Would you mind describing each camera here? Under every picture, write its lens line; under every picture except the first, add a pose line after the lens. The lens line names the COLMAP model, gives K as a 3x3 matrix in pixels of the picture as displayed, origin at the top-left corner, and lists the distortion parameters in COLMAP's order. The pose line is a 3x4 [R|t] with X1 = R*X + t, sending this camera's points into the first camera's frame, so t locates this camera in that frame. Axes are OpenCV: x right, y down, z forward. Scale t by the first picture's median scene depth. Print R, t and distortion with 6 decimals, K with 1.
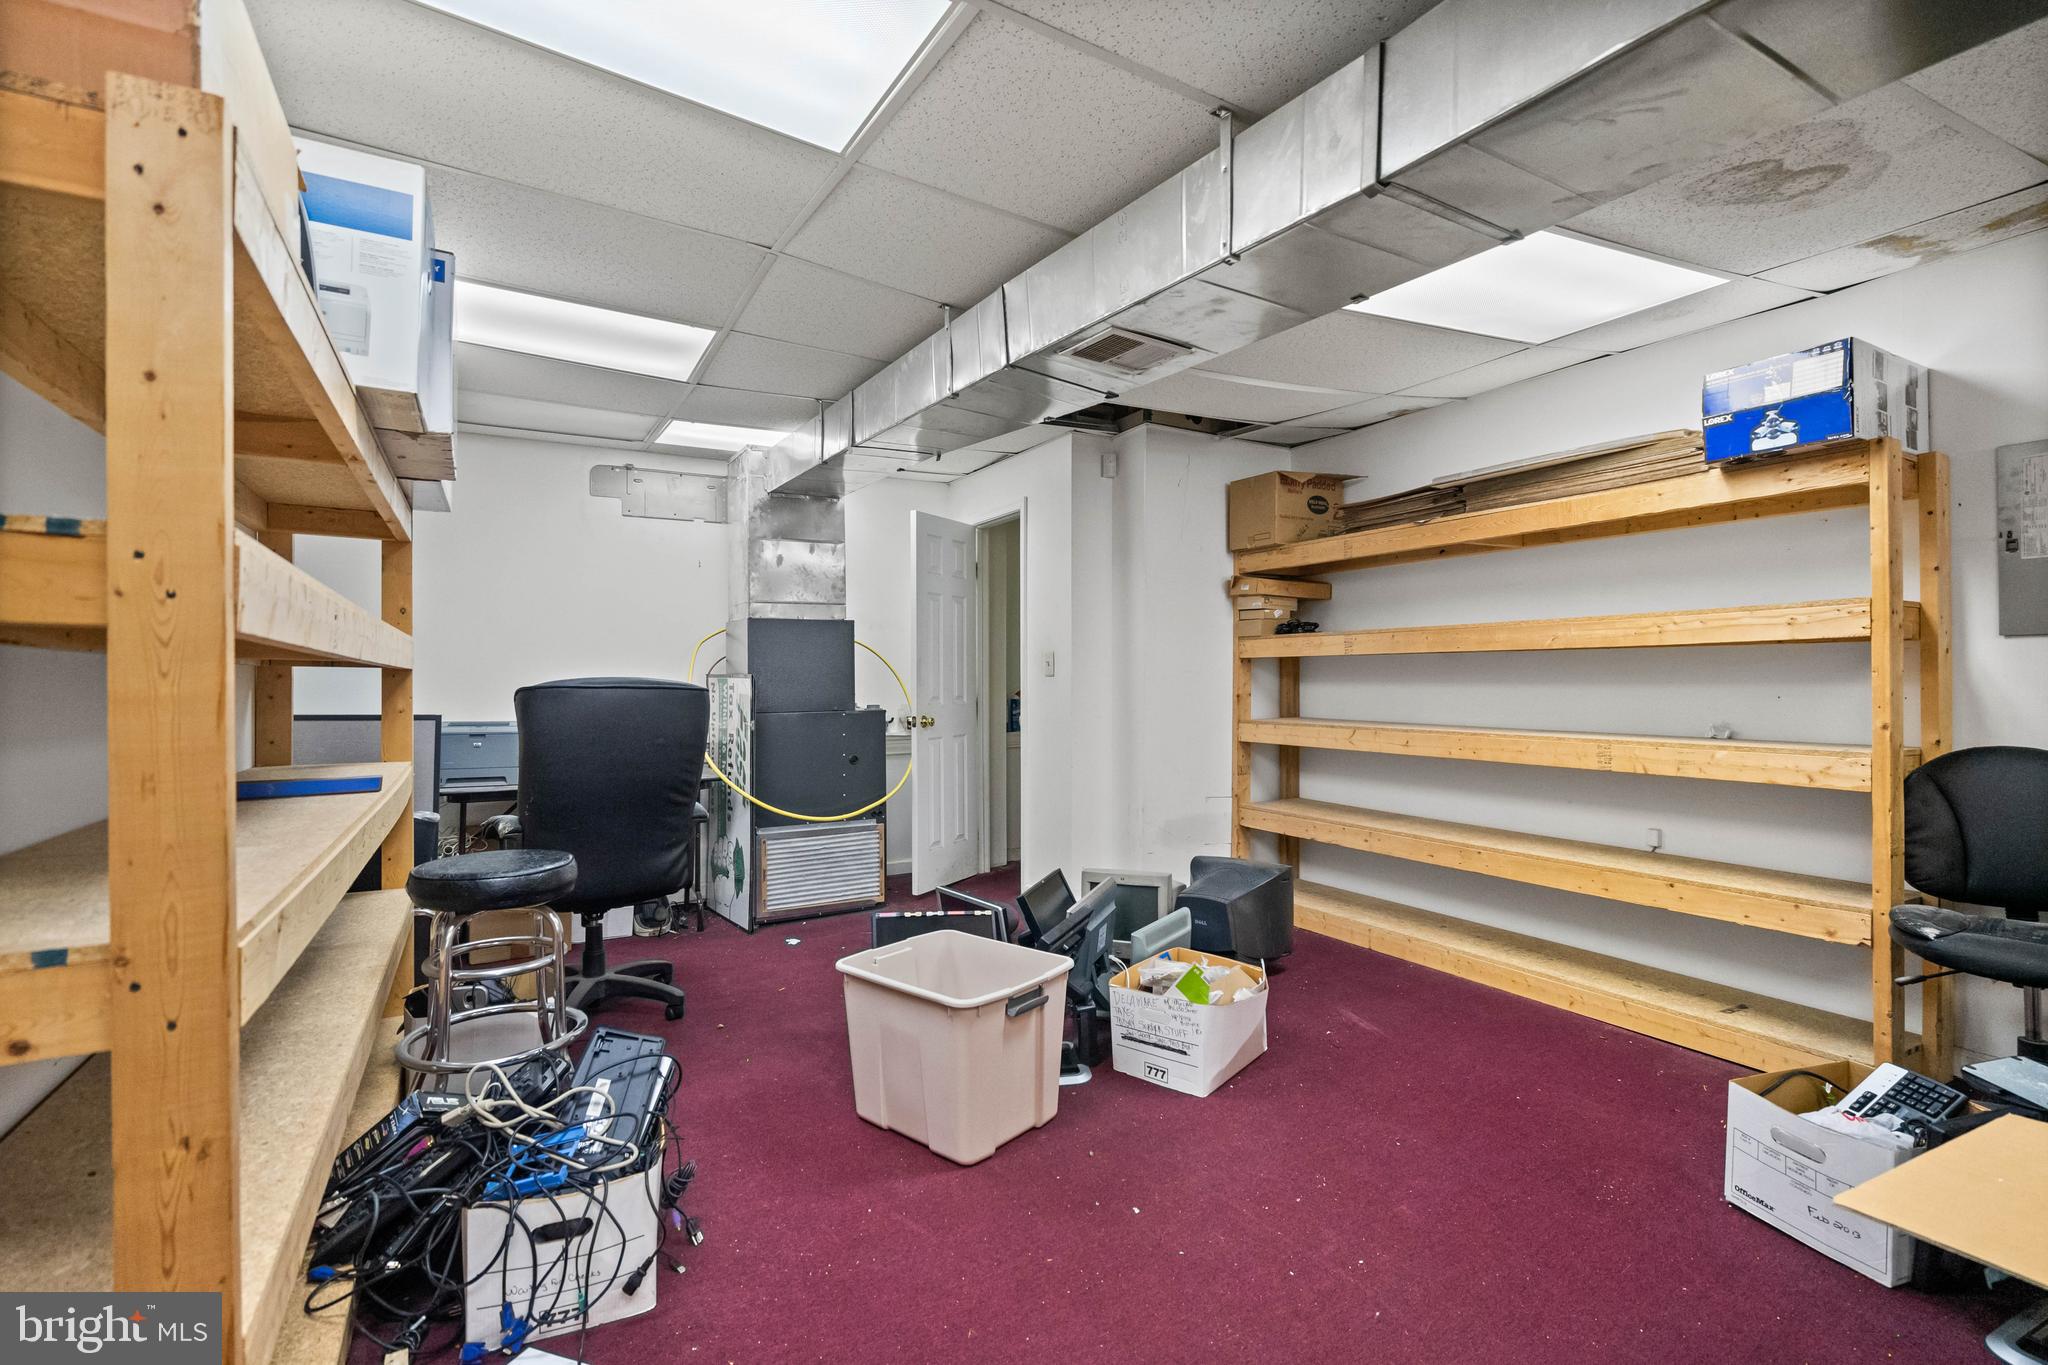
lens RADIAL K [[931.2, 0, 1026.4], [0, 931.2, 671.2], [0, 0, 1]] dist [0.005044, 0.002003]
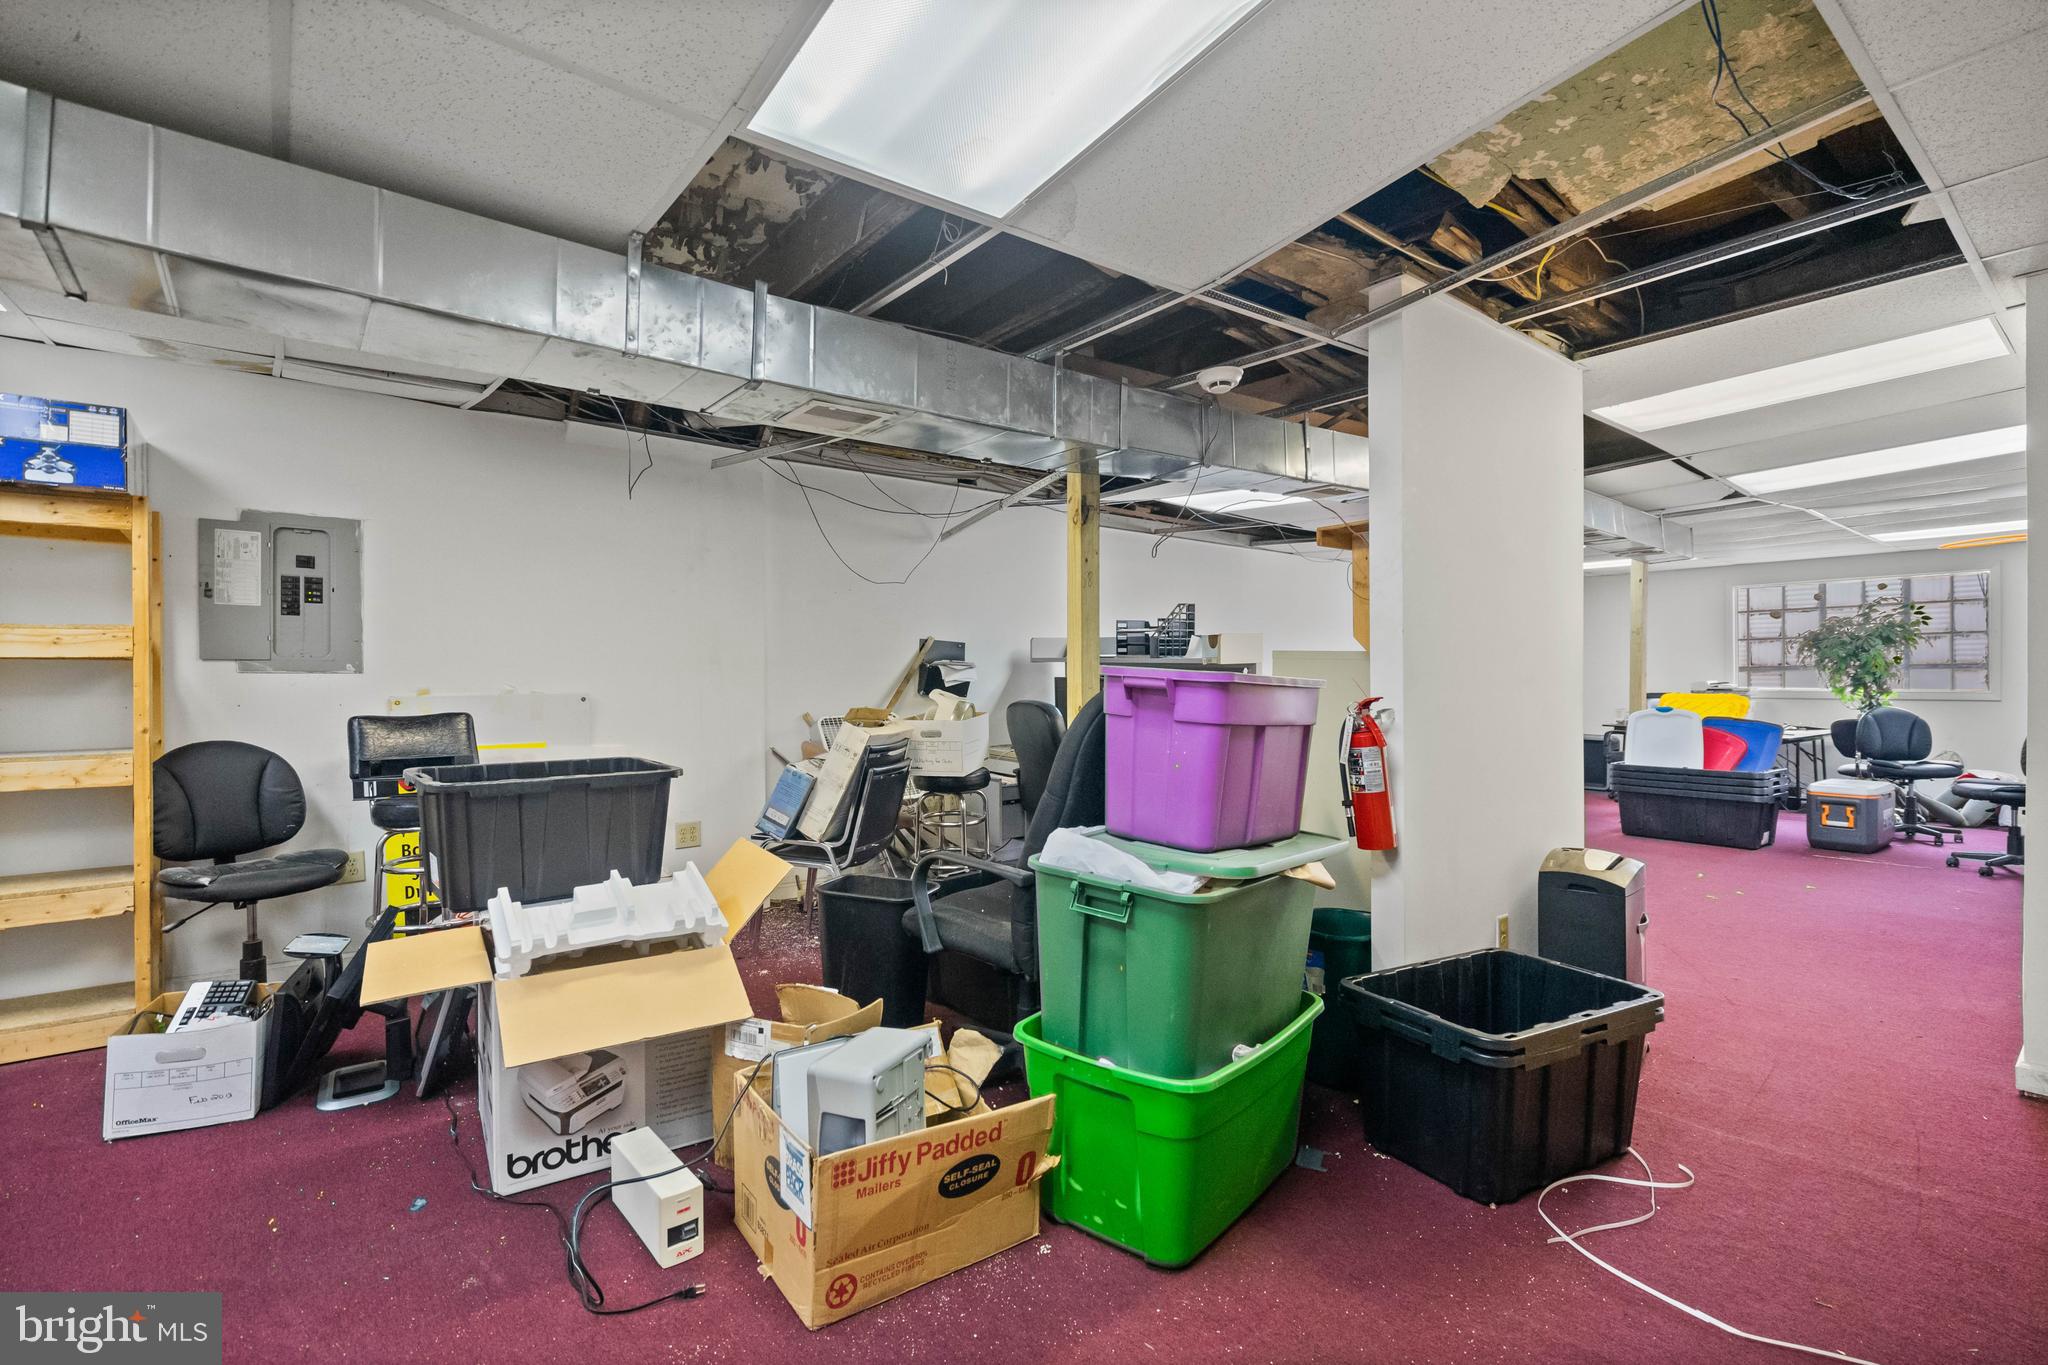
lens RADIAL K [[931.2, 0, 1027.2], [0, 931.2, 683.6], [0, 0, 1]] dist [0.005044, 0.002003]
pose [[-0.151006, 0.000592, 0.988533, -0.475886], [-0.002400, 0.999997, -0.000965, -0.004555], [-0.988530, -0.002519, -0.151004, 0.035415]]
